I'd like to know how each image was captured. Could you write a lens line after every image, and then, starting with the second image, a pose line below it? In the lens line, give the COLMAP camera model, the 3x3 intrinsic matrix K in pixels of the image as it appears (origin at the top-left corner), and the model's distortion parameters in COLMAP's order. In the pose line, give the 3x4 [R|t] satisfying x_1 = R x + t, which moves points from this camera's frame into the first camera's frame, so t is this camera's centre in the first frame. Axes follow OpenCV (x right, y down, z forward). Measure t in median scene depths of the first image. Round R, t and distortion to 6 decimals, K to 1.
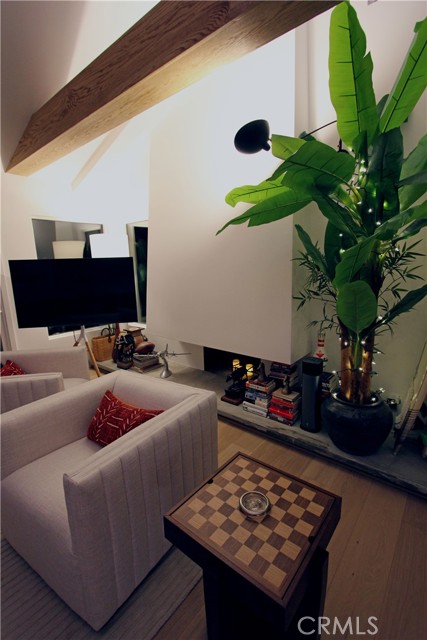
lens RADIAL K [[292.5, 0, 213.5], [0, 292.5, 323.7], [0, 0, 1]] dist [-0.015319, 0.002145]
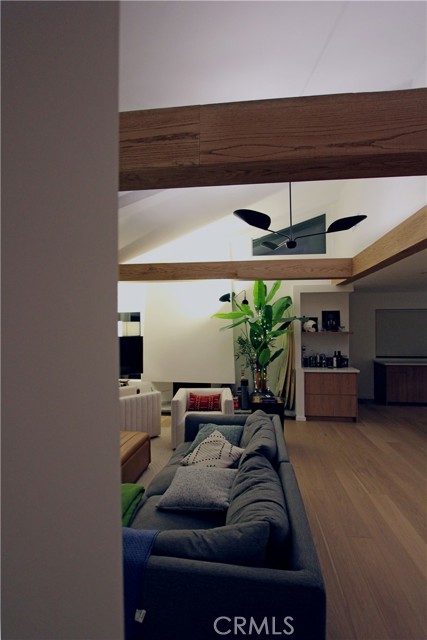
lens RADIAL K [[292.5, 0, 215.2], [0, 292.5, 323.5], [0, 0, 1]] dist [-0.015319, 0.002145]
pose [[0.847685, 0.038840, 0.529076, -1.174143], [0.083765, 0.975006, -0.205785, 0.142394], [-0.523845, 0.218759, 0.823244, -0.996402]]
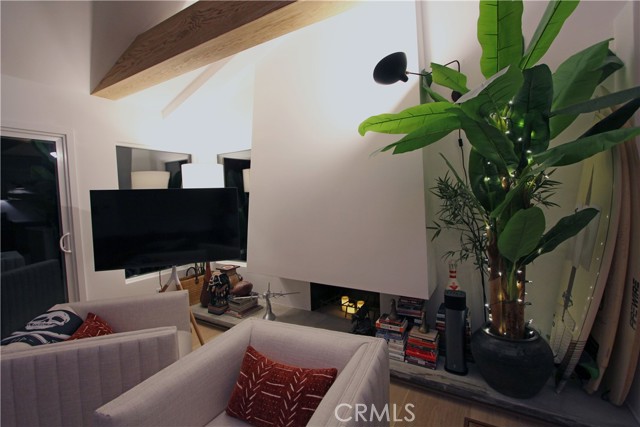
lens RADIAL K [[292.5, 0, 317.9], [0, 292.5, 213.4], [0, 0, 1]] dist [-0.015319, 0.002145]
pose [[0.988371, -0.010726, 0.151680, -0.226873], [0.033660, 0.988196, -0.149450, -0.003634], [-0.148287, 0.152818, 0.977066, 0.108011]]
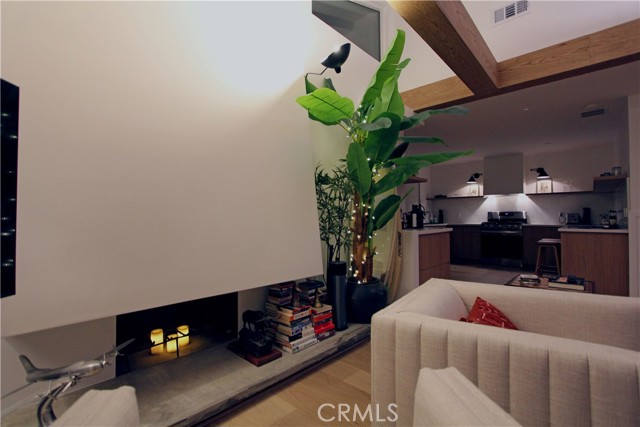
lens RADIAL K [[292.5, 0, 314.2], [0, 292.5, 208.5], [0, 0, 1]] dist [-0.015319, 0.002145]
pose [[0.066451, 0.061338, 0.995903, -0.786792], [0.201058, 0.976812, -0.073577, -0.015036], [-0.977323, 0.205124, 0.052578, 0.951970]]
